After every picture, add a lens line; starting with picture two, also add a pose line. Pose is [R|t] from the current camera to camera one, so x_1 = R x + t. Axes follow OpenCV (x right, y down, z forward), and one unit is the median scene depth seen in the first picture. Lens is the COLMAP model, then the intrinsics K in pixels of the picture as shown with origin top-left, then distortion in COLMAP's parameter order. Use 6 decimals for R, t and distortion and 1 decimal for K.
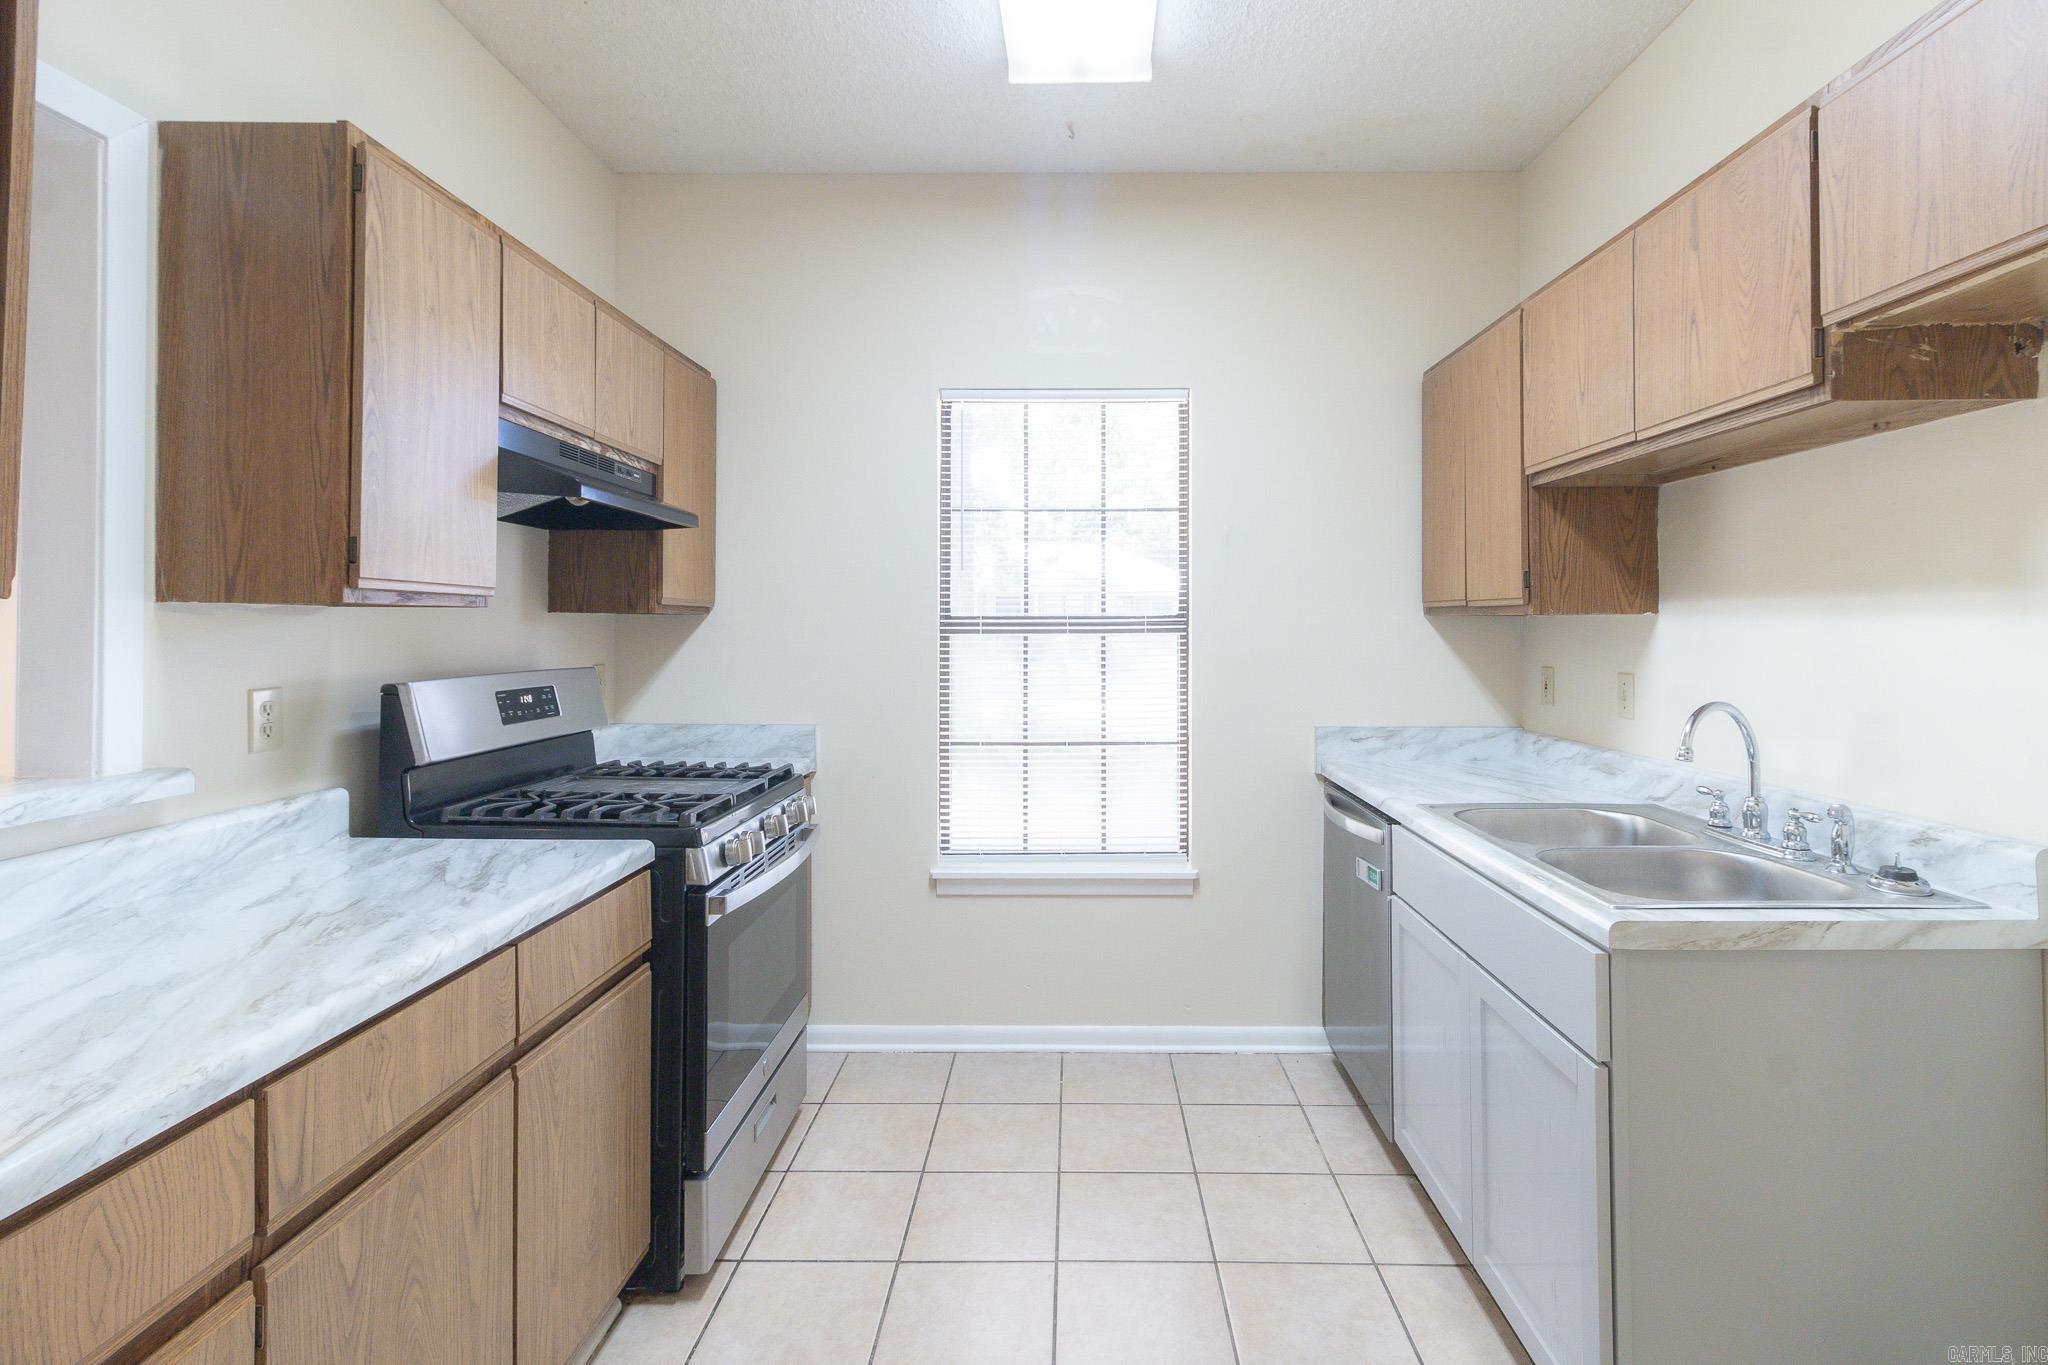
lens RADIAL K [[978.4, 0, 1037.2], [0, 978.4, 637.5], [0, 0, 1]] dist [-0.000414, -0.000646]
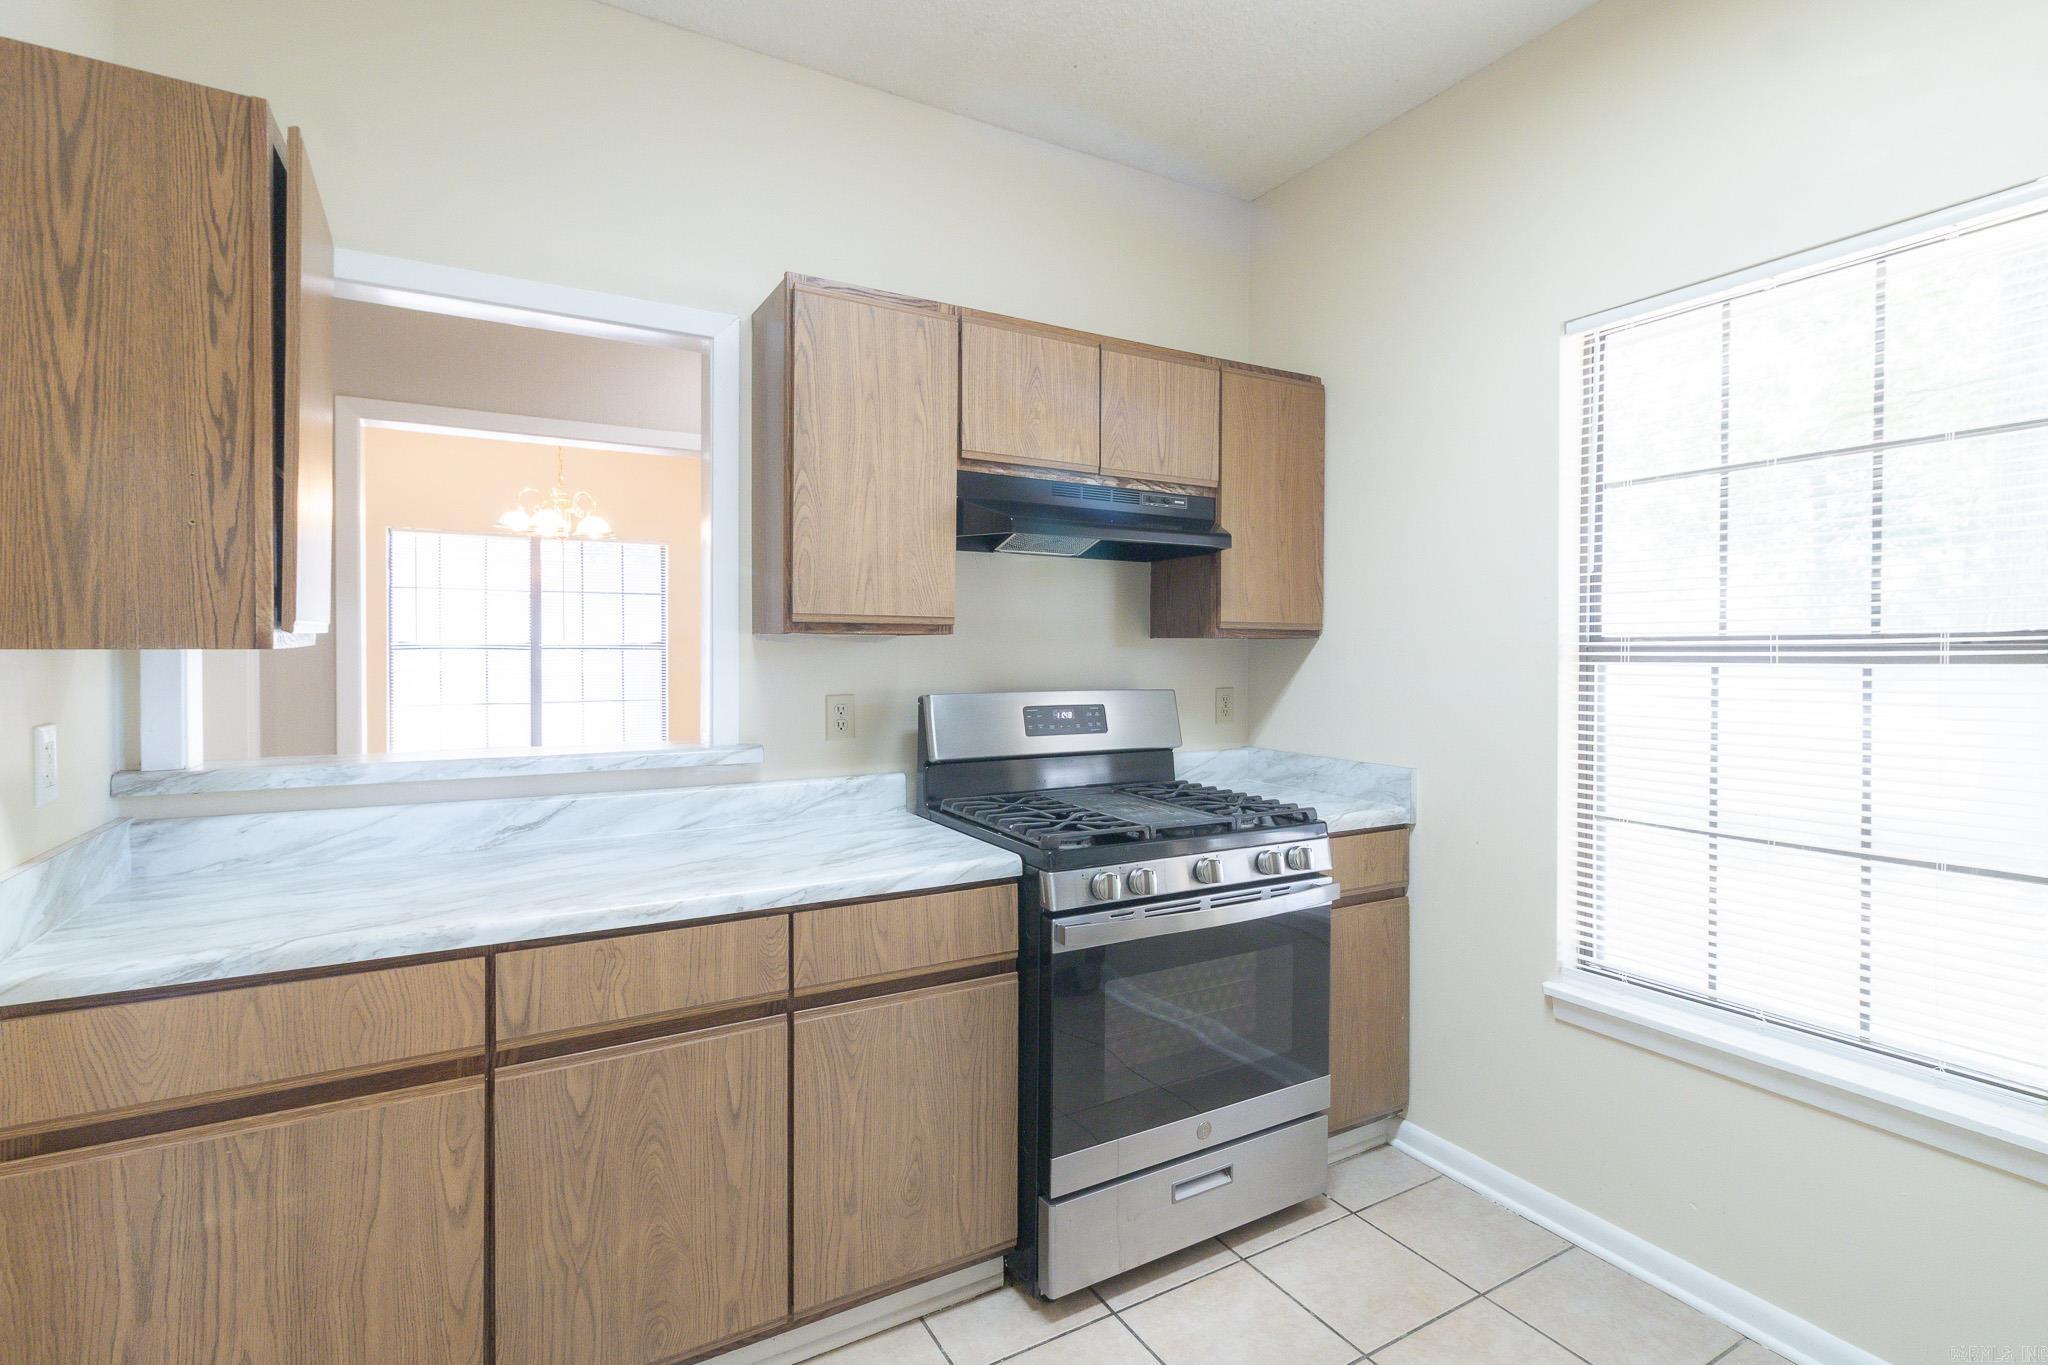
lens RADIAL K [[936.6, 0, 1028.7], [0, 936.6, 672.9], [0, 0, 1]] dist [0.003257, 0.000131]
pose [[0.532253, 0.020406, -0.846340, 0.448841], [-0.011472, 0.999792, 0.016891, -0.004376], [0.846508, 0.000719, 0.532376, 0.474753]]
